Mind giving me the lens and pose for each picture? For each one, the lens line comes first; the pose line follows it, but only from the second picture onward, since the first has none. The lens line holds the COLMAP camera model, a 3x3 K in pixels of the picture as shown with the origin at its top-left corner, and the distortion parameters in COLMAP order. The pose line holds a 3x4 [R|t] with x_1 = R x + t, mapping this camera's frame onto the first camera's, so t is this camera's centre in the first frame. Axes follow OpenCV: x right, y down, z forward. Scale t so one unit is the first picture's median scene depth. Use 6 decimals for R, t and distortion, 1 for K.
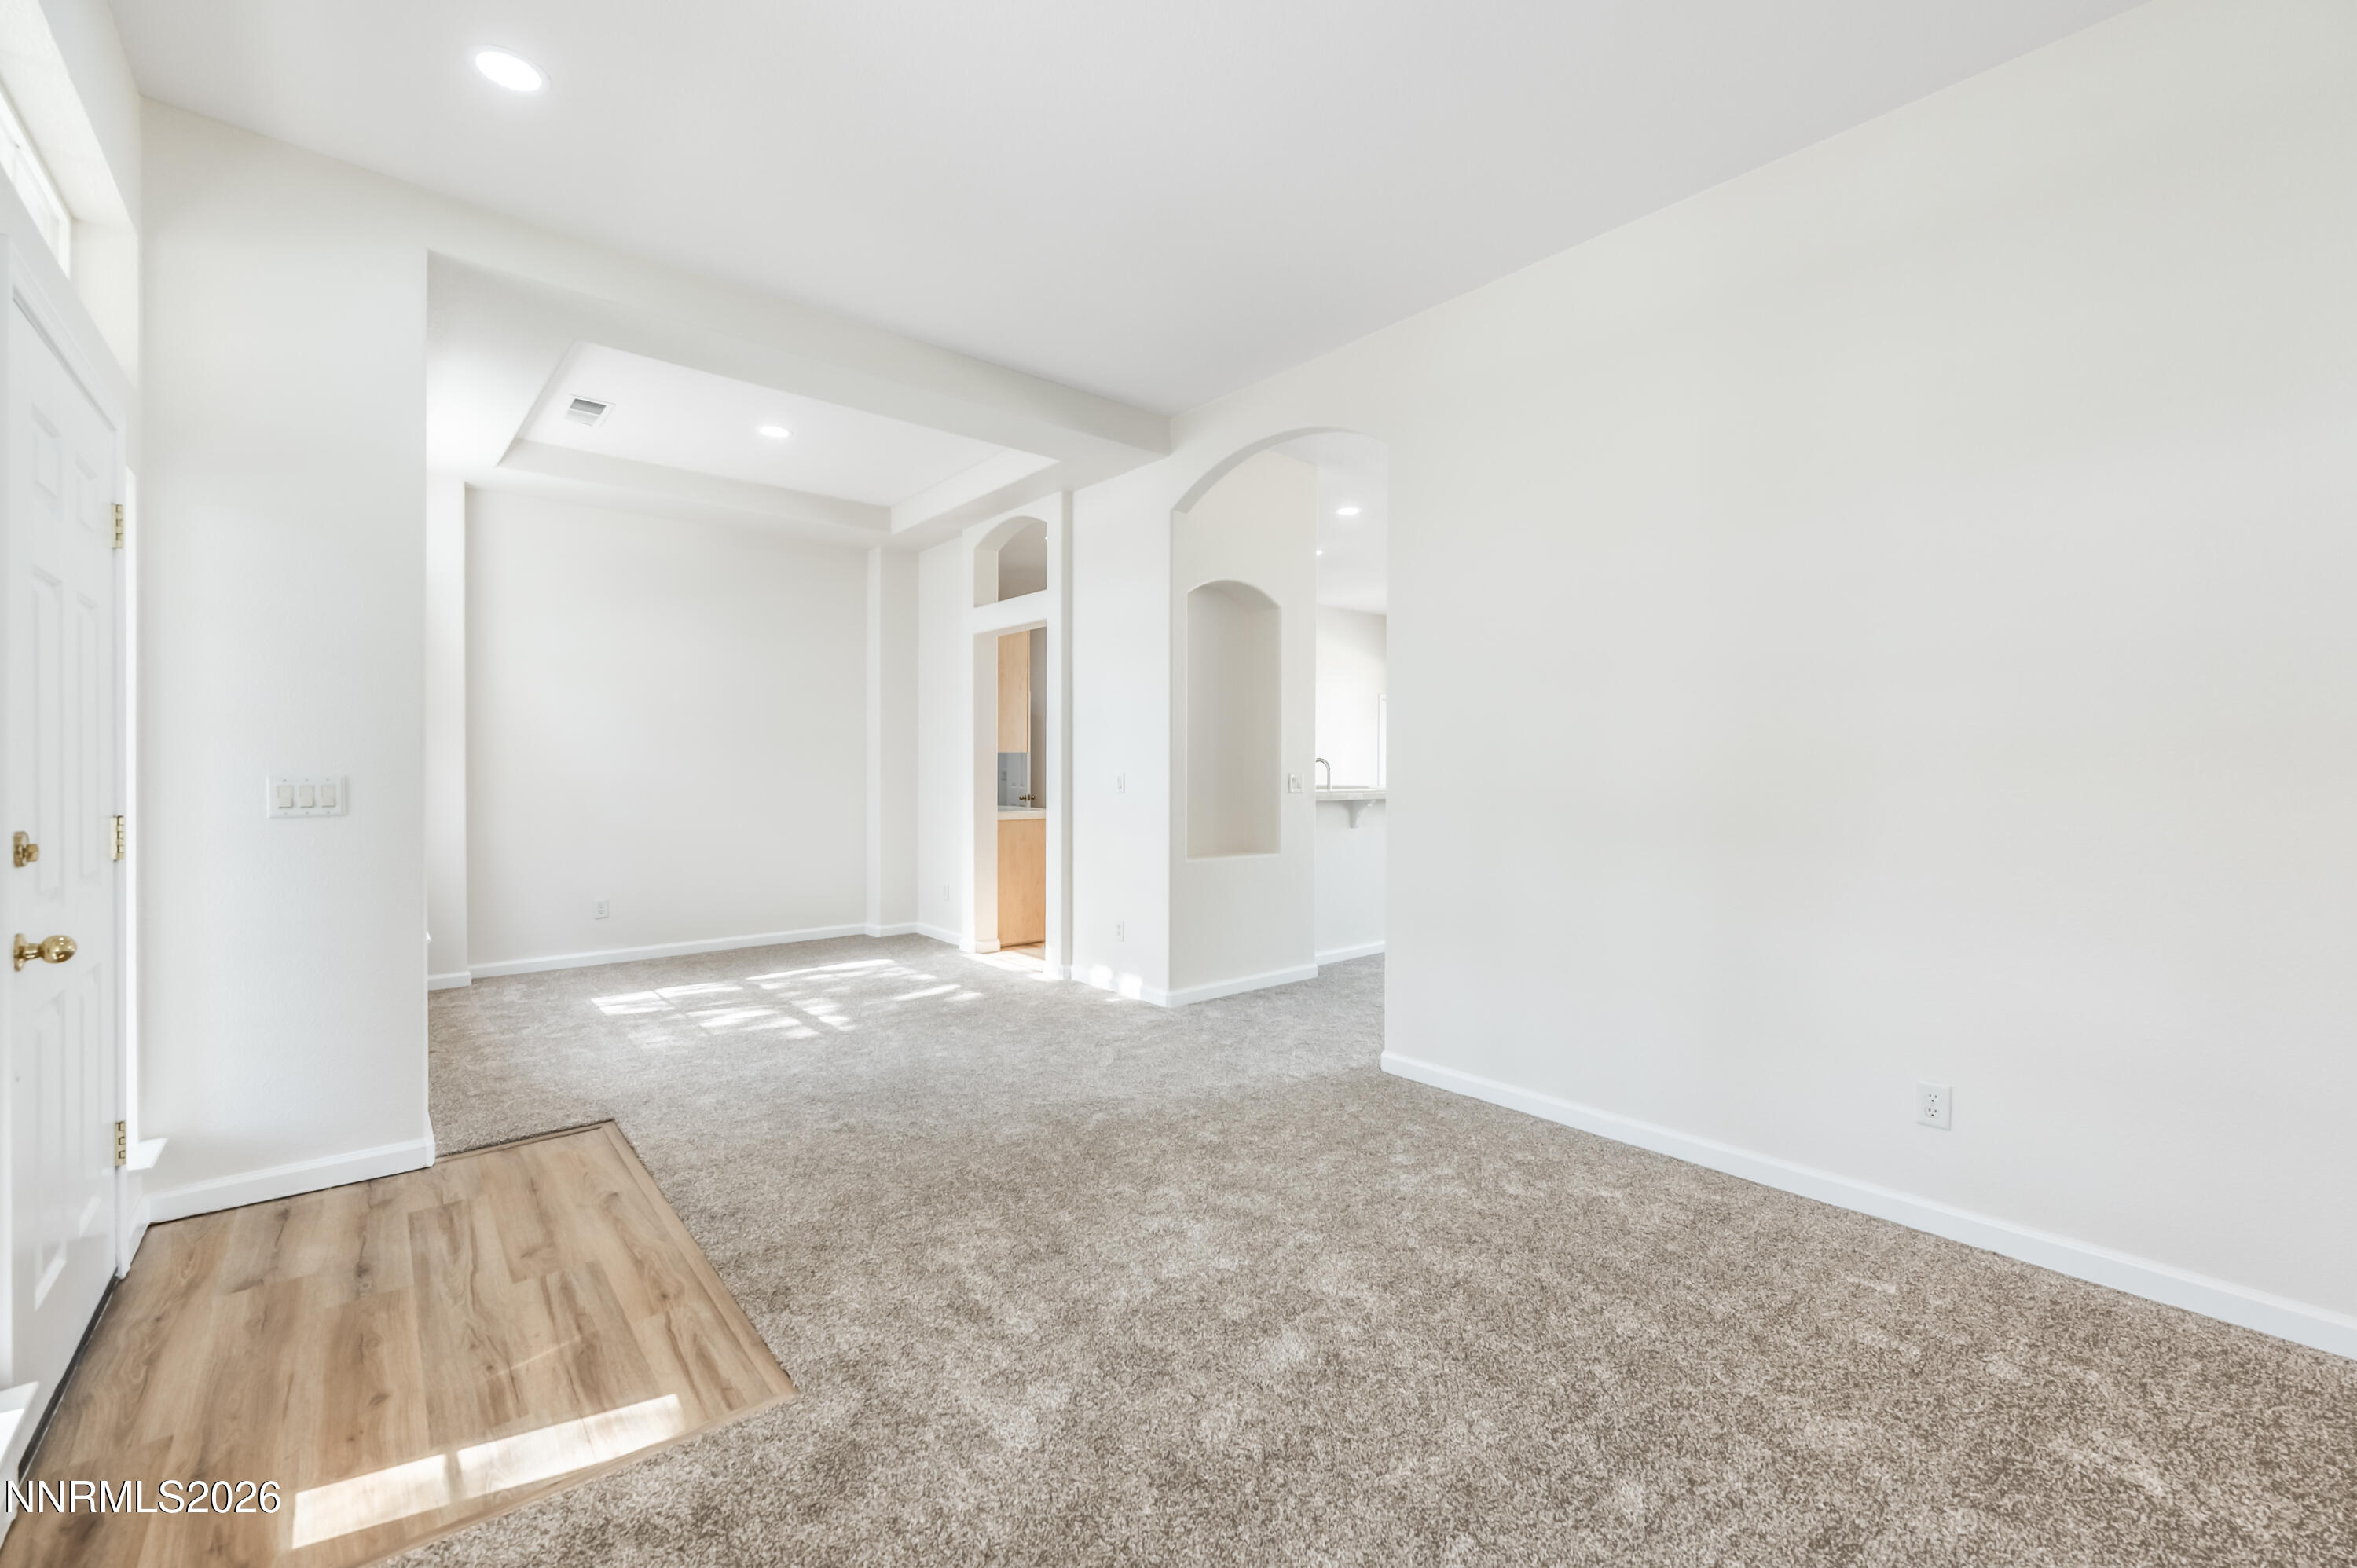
lens RADIAL K [[953.8, 0, 1184.4], [0, 953.8, 783.3], [0, 0, 1]] dist [0.000721, -0.000012]
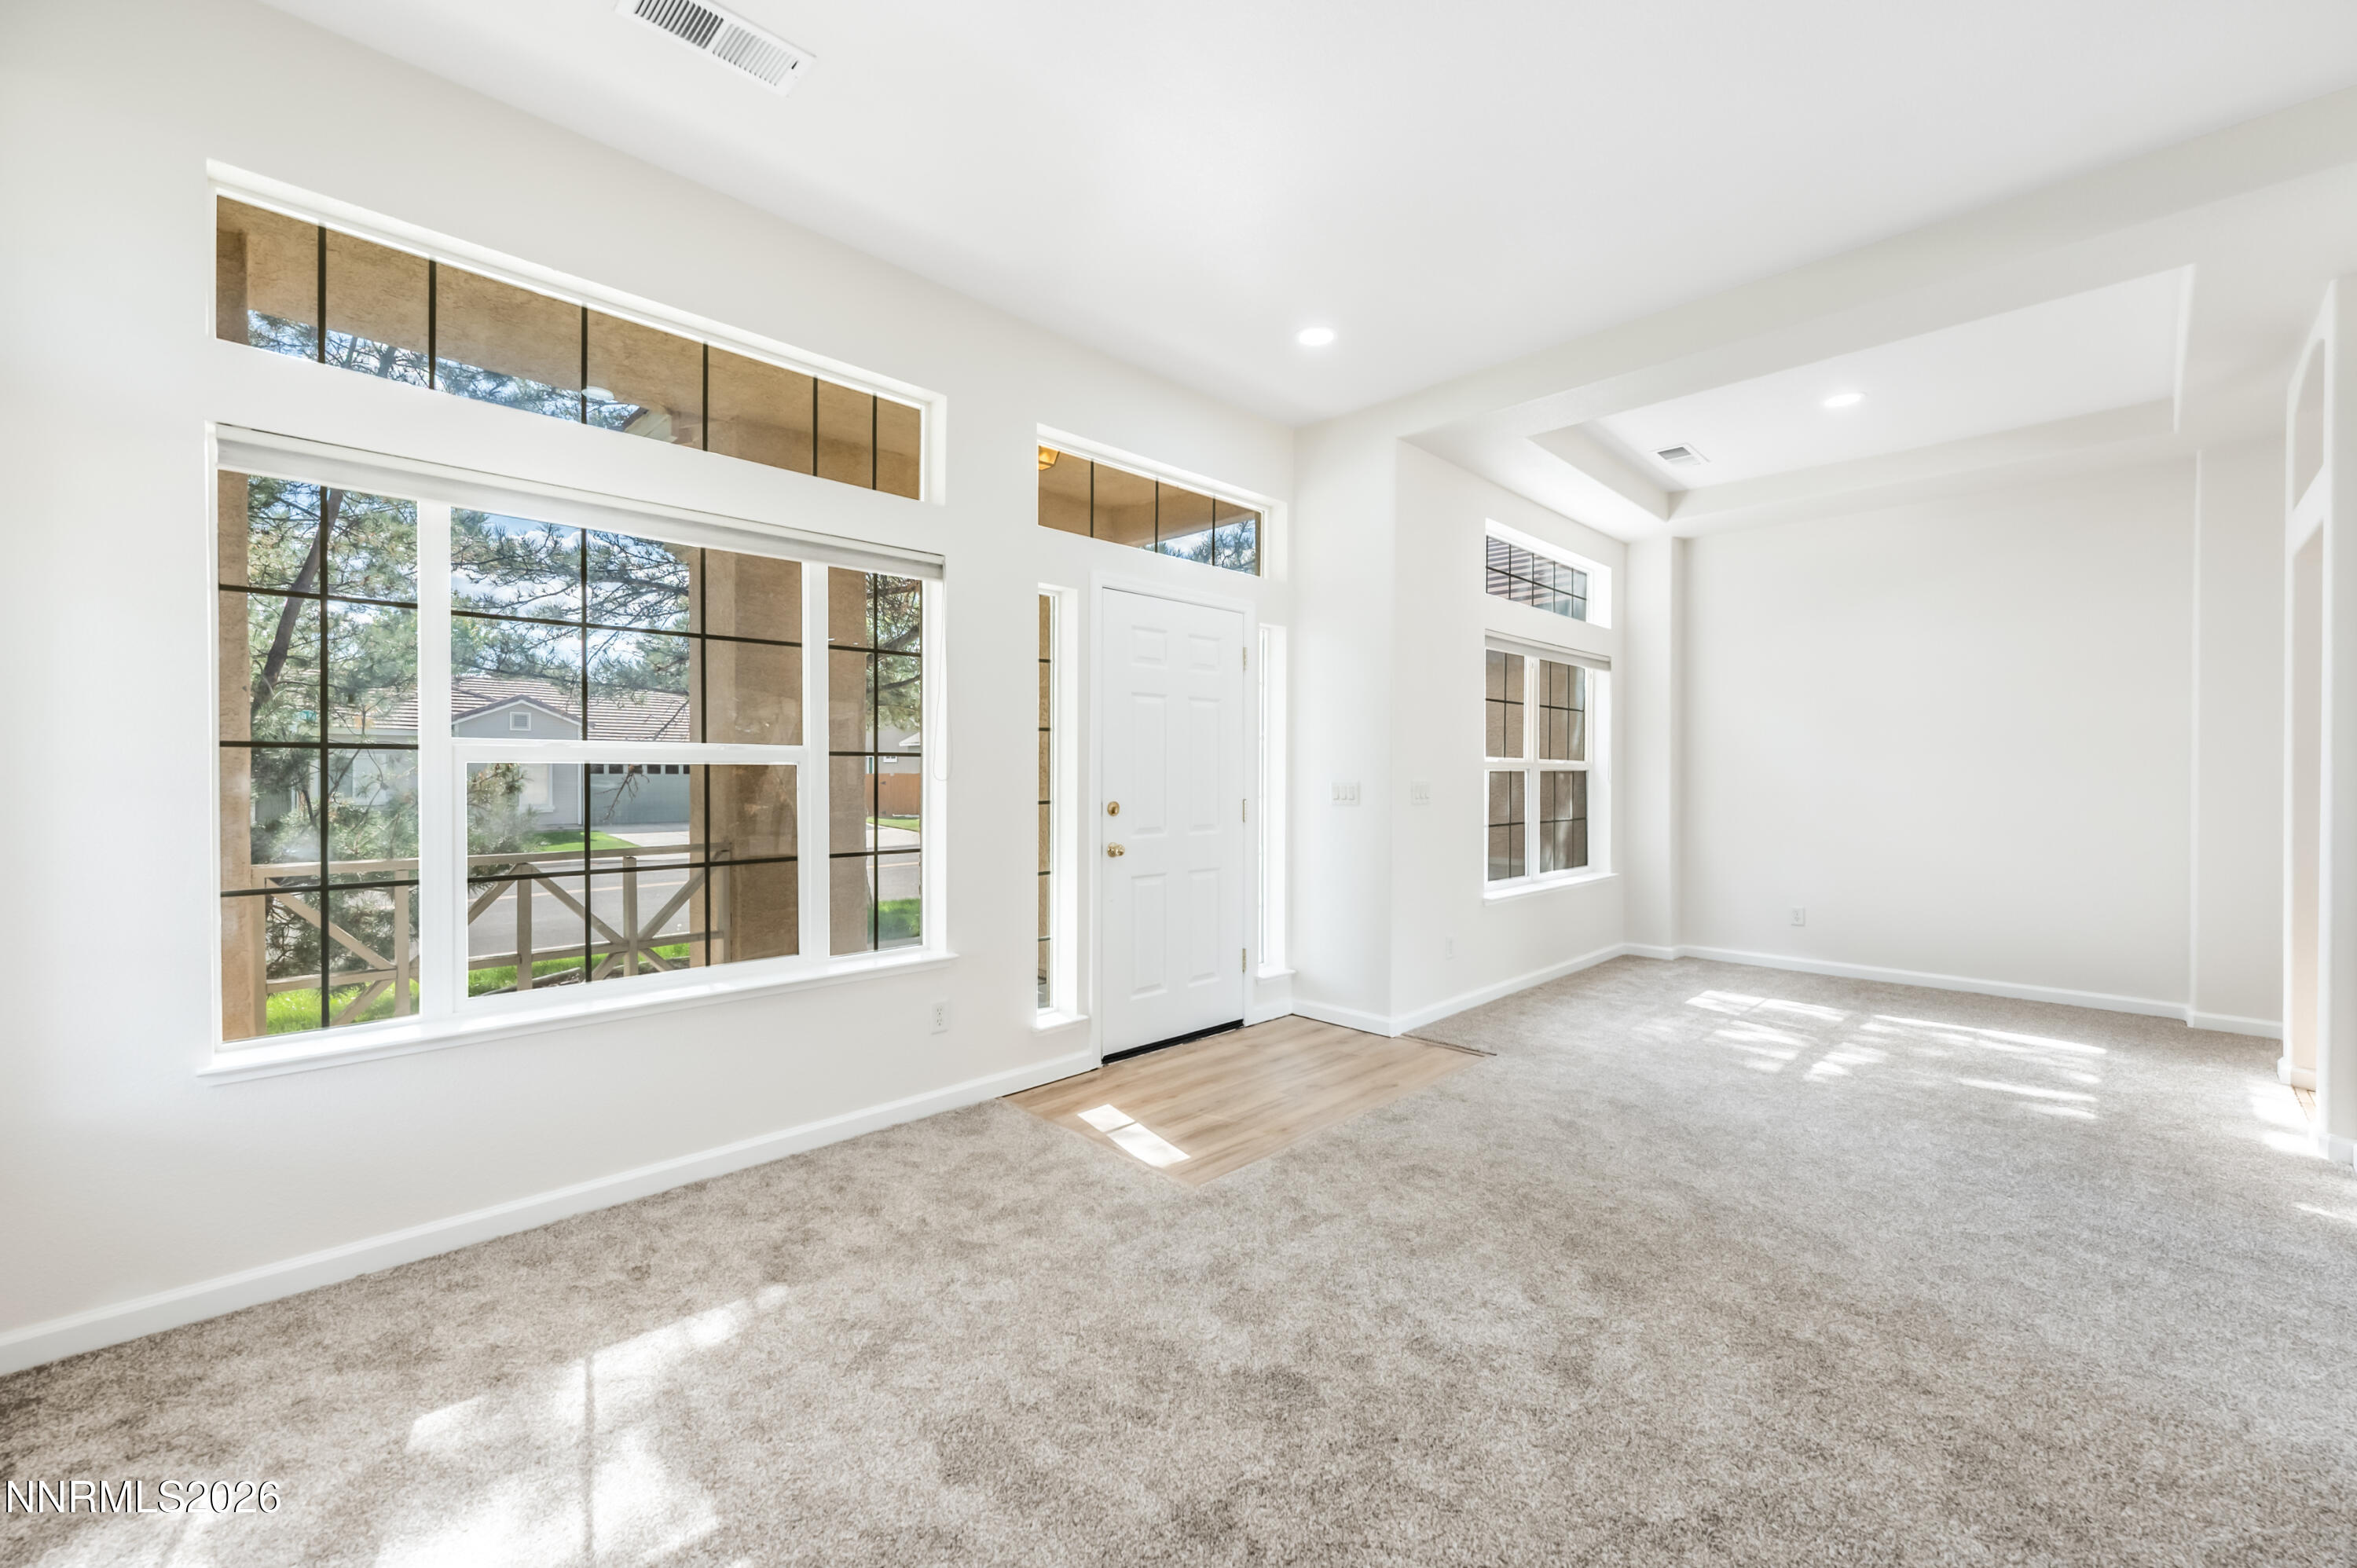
lens RADIAL K [[953.8, 0, 1184.4], [0, 953.8, 783.3], [0, 0, 1]] dist [0.000721, -0.000012]
pose [[0.073029, 0.006552, -0.997308, 0.695420], [-0.016548, 0.999849, 0.005357, -0.007769], [0.997193, 0.016112, 0.073127, 0.542875]]
